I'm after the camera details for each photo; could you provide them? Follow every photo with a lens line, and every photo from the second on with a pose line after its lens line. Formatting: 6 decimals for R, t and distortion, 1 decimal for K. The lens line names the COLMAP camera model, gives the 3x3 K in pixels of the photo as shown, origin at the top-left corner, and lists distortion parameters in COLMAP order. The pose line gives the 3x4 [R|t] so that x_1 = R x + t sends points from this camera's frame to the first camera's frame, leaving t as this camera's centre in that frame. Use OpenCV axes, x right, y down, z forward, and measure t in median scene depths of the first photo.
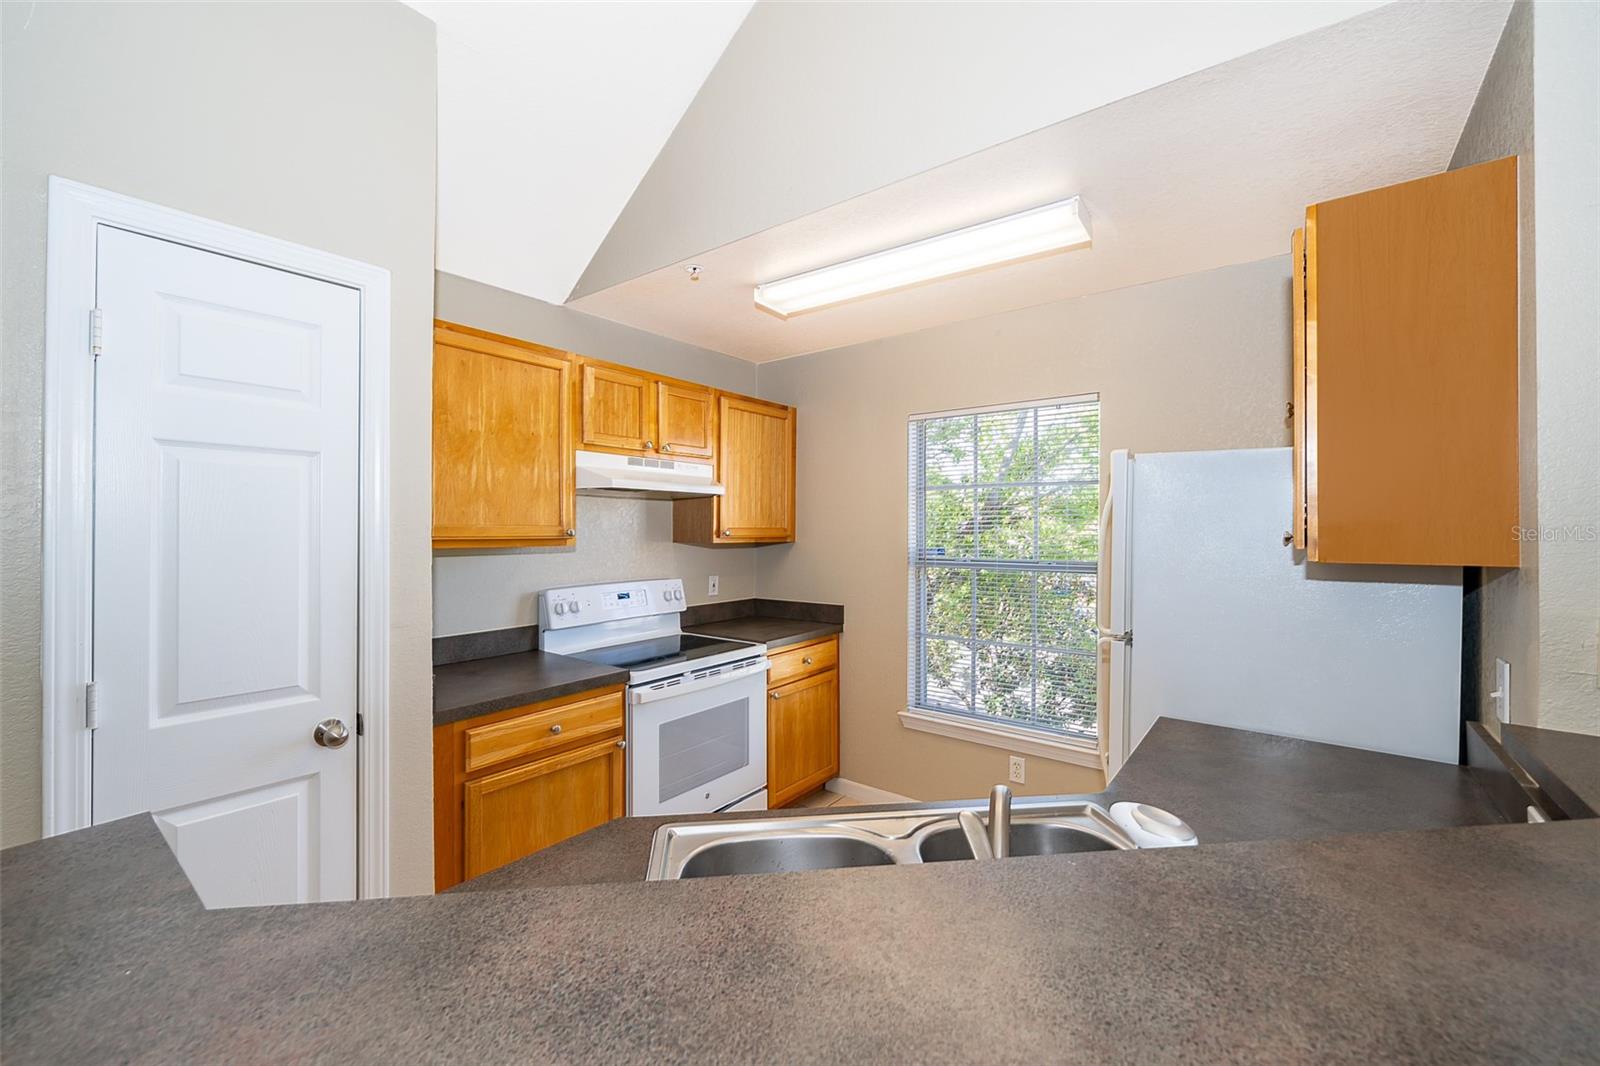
lens RADIAL K [[646.0, 0, 802.0], [0, 646.0, 529.9], [0, 0, 1]] dist [-0.001319, -0.000579]
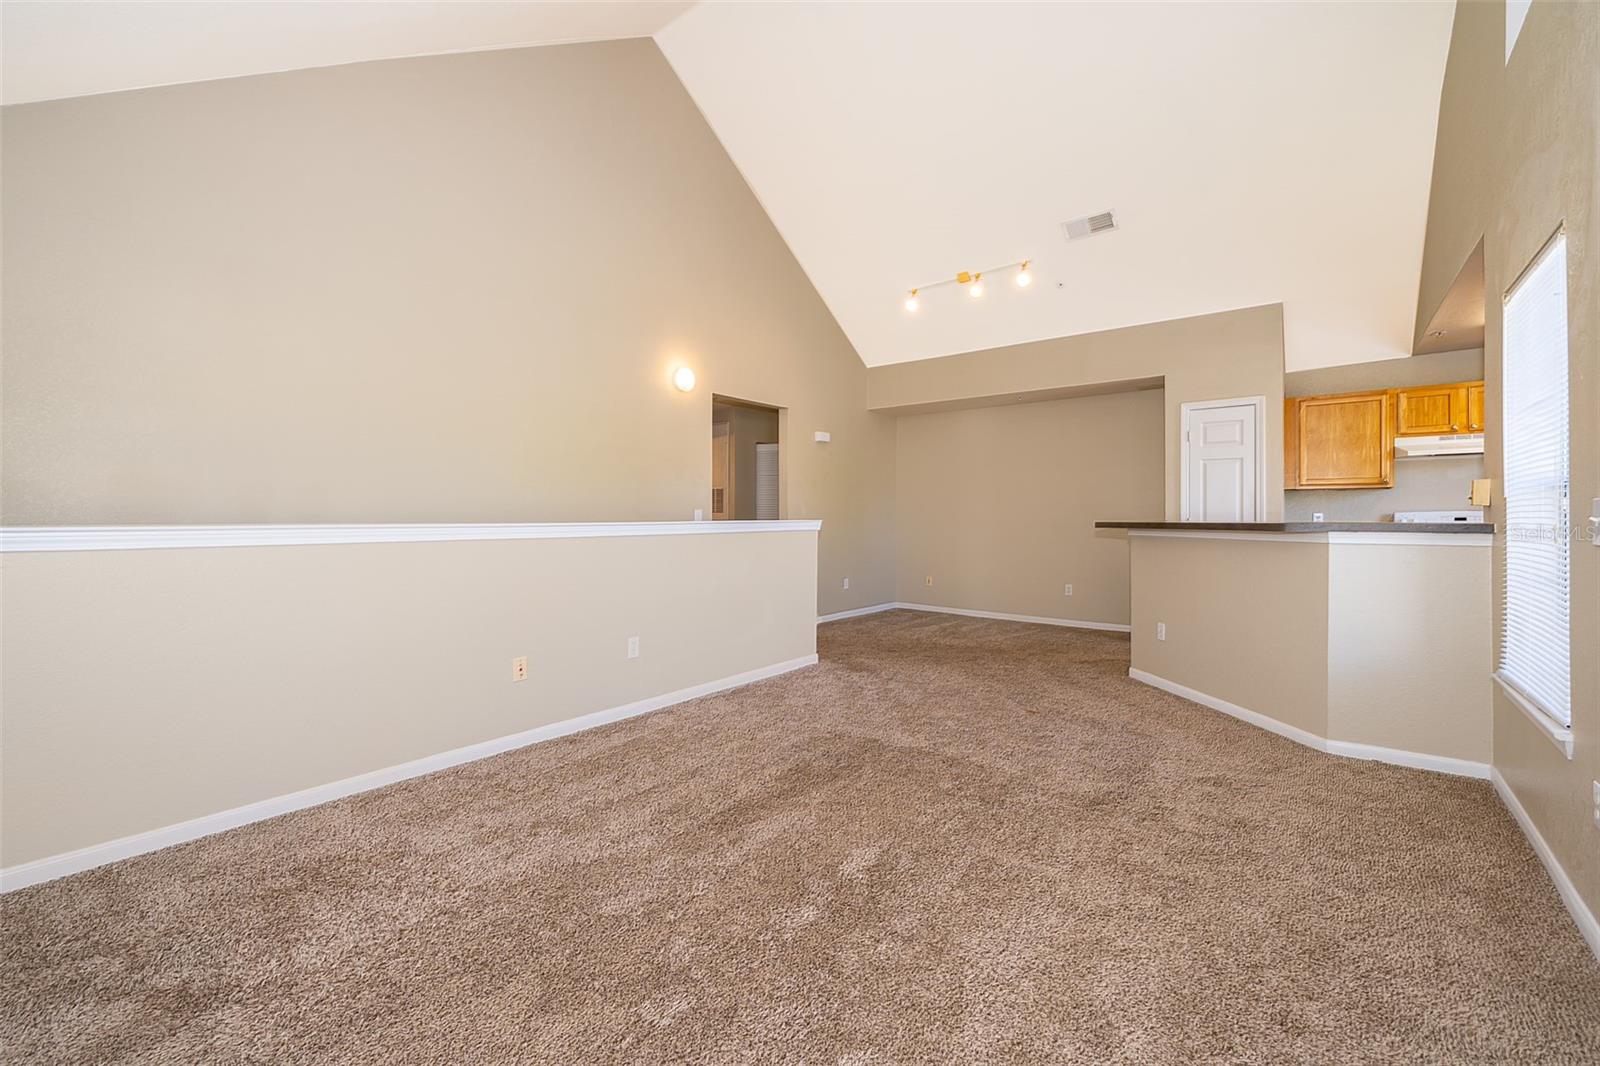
lens RADIAL K [[646.0, 0, 811.1], [0, 646.0, 529.0], [0, 0, 1]] dist [-0.001319, -0.000579]
pose [[-0.002961, 0.011446, -0.999930, 1.481632], [-0.001978, 0.999932, 0.011452, 0.121410], [0.999994, 0.002012, -0.002939, -0.693185]]
